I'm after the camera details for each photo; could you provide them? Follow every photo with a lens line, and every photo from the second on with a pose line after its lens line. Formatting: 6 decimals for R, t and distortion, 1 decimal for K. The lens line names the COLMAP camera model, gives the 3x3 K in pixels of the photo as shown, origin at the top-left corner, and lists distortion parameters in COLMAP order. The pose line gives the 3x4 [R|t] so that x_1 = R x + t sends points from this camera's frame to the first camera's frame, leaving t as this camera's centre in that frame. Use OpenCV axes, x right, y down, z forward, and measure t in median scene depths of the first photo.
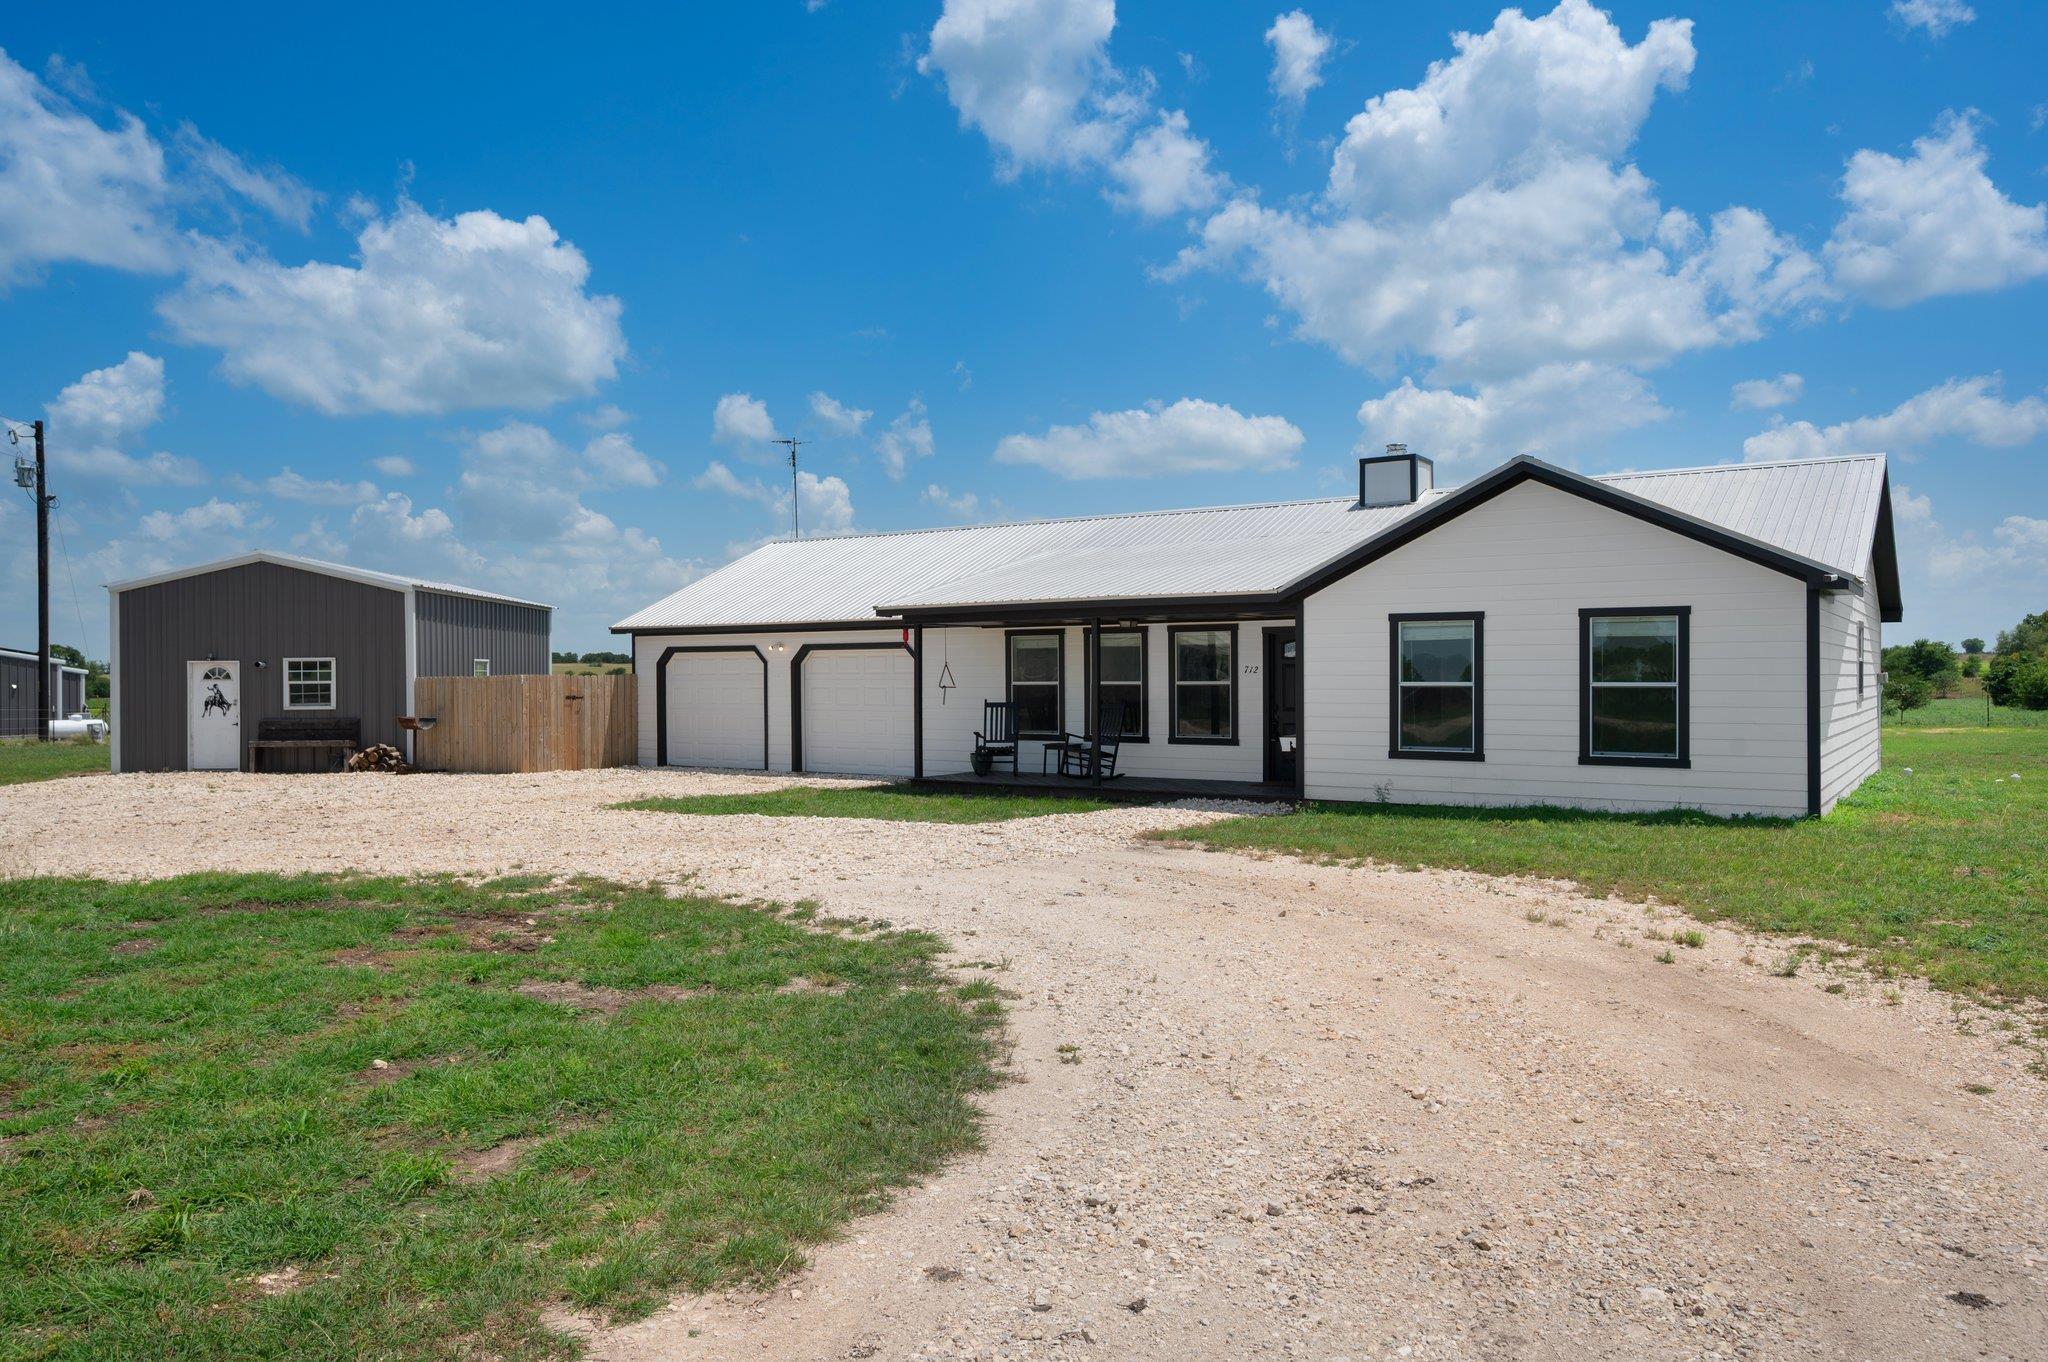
lens RADIAL K [[1392.3, 0, 1031.5], [0, 1392.3, 686.8], [0, 0, 1]] dist [-0.034946, -0.000715]
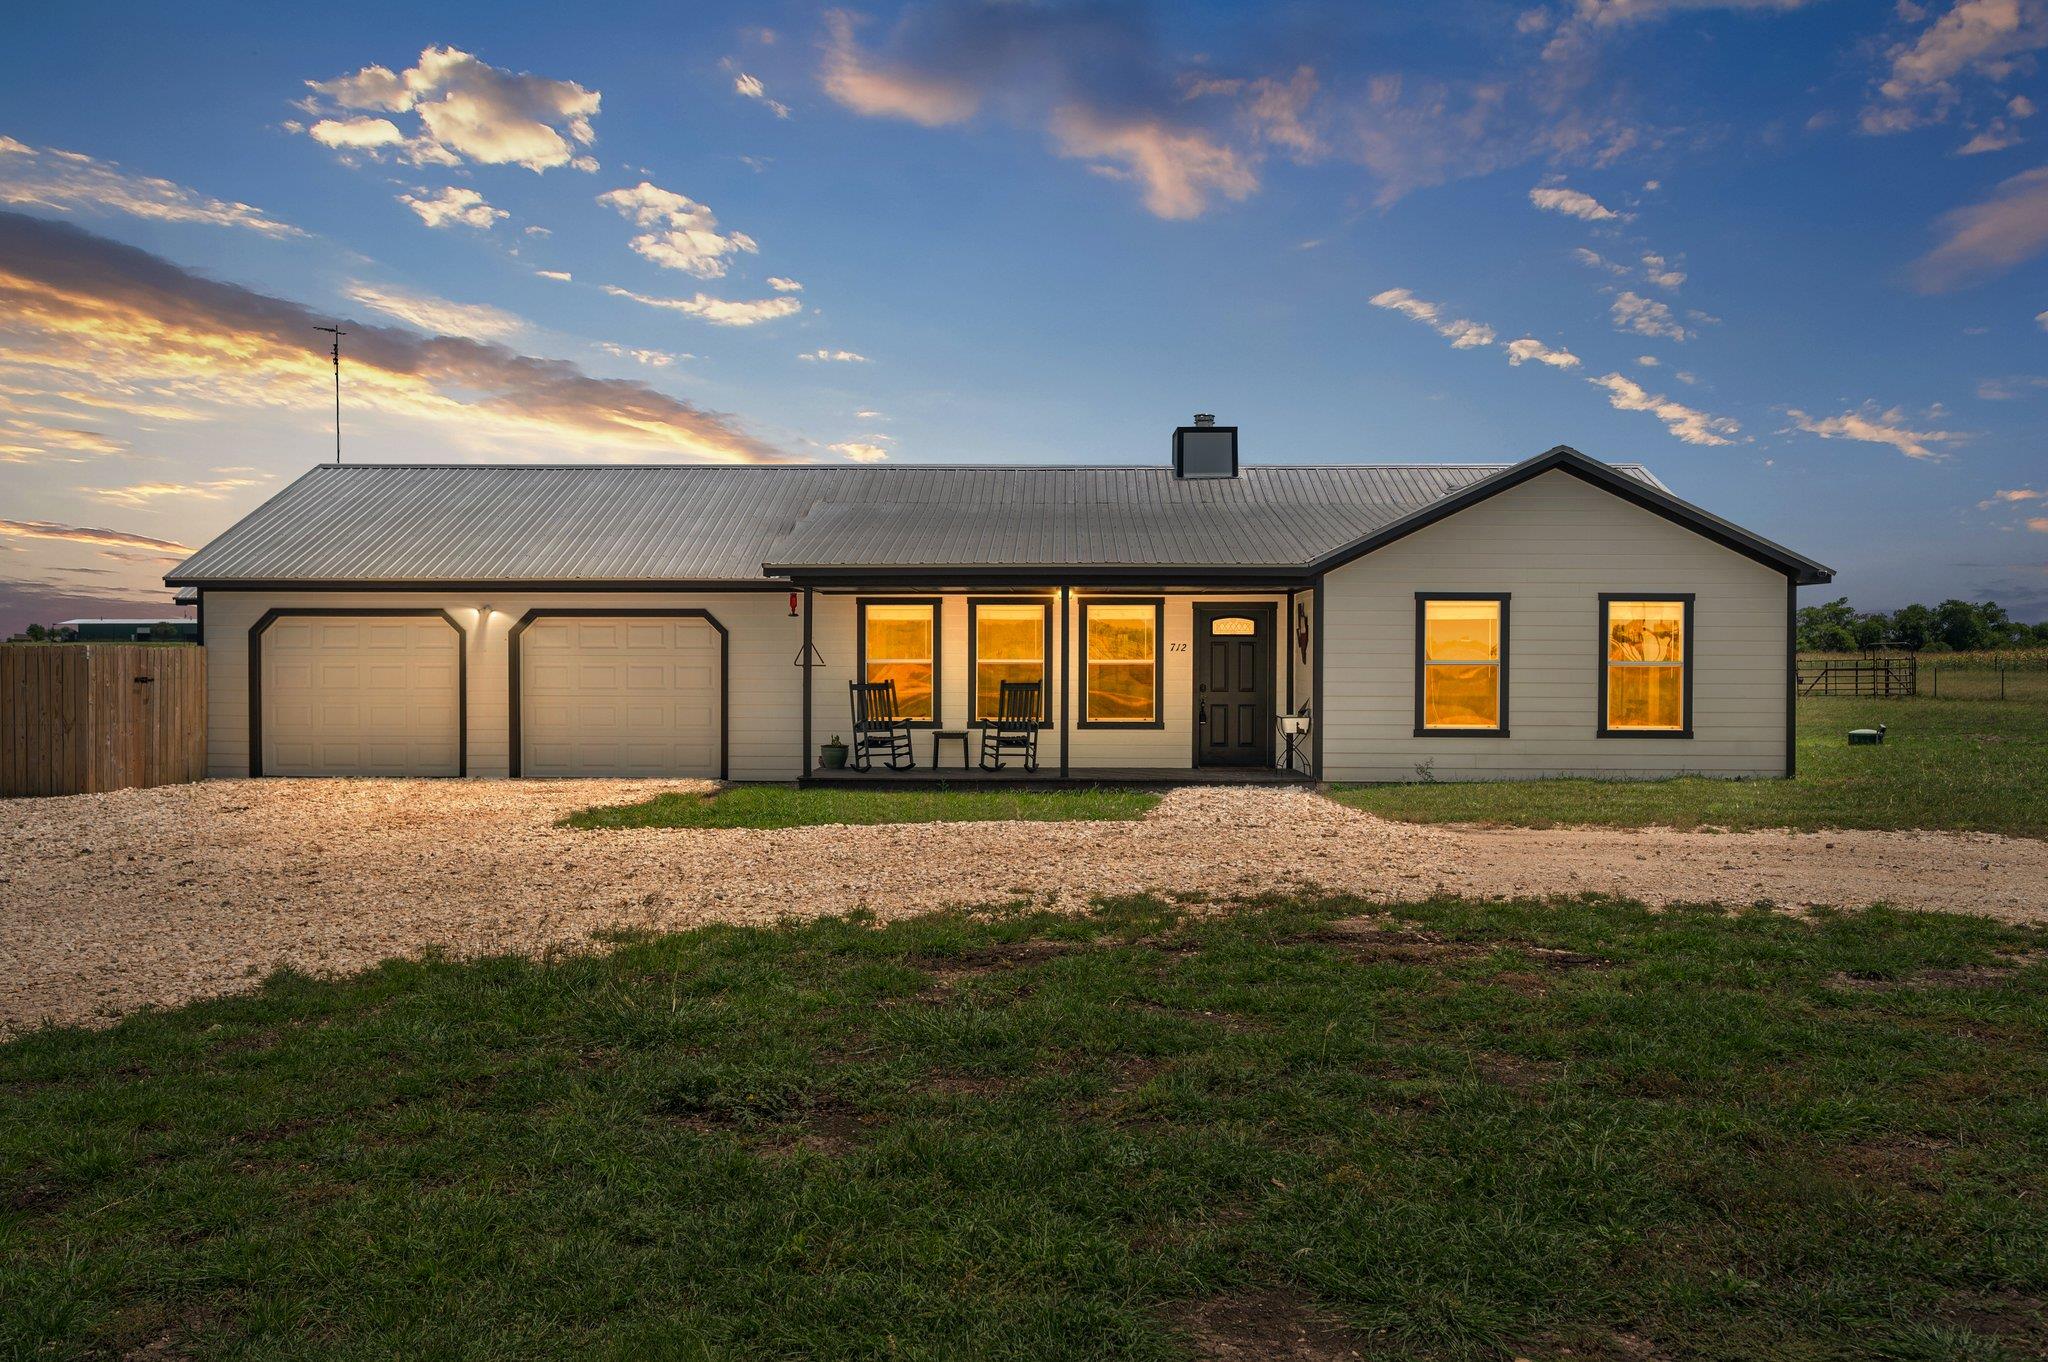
lens RADIAL K [[1525.4, 0, 1020.5], [0, 1525.4, 673.6], [0, 0, 1]] dist [-0.030450, -0.000463]
pose [[0.841783, -0.000631, 0.539816, -0.382844], [-0.001064, 0.999995, 0.002827, 0.002019], [-0.539816, -0.002954, 0.841778, 0.155016]]
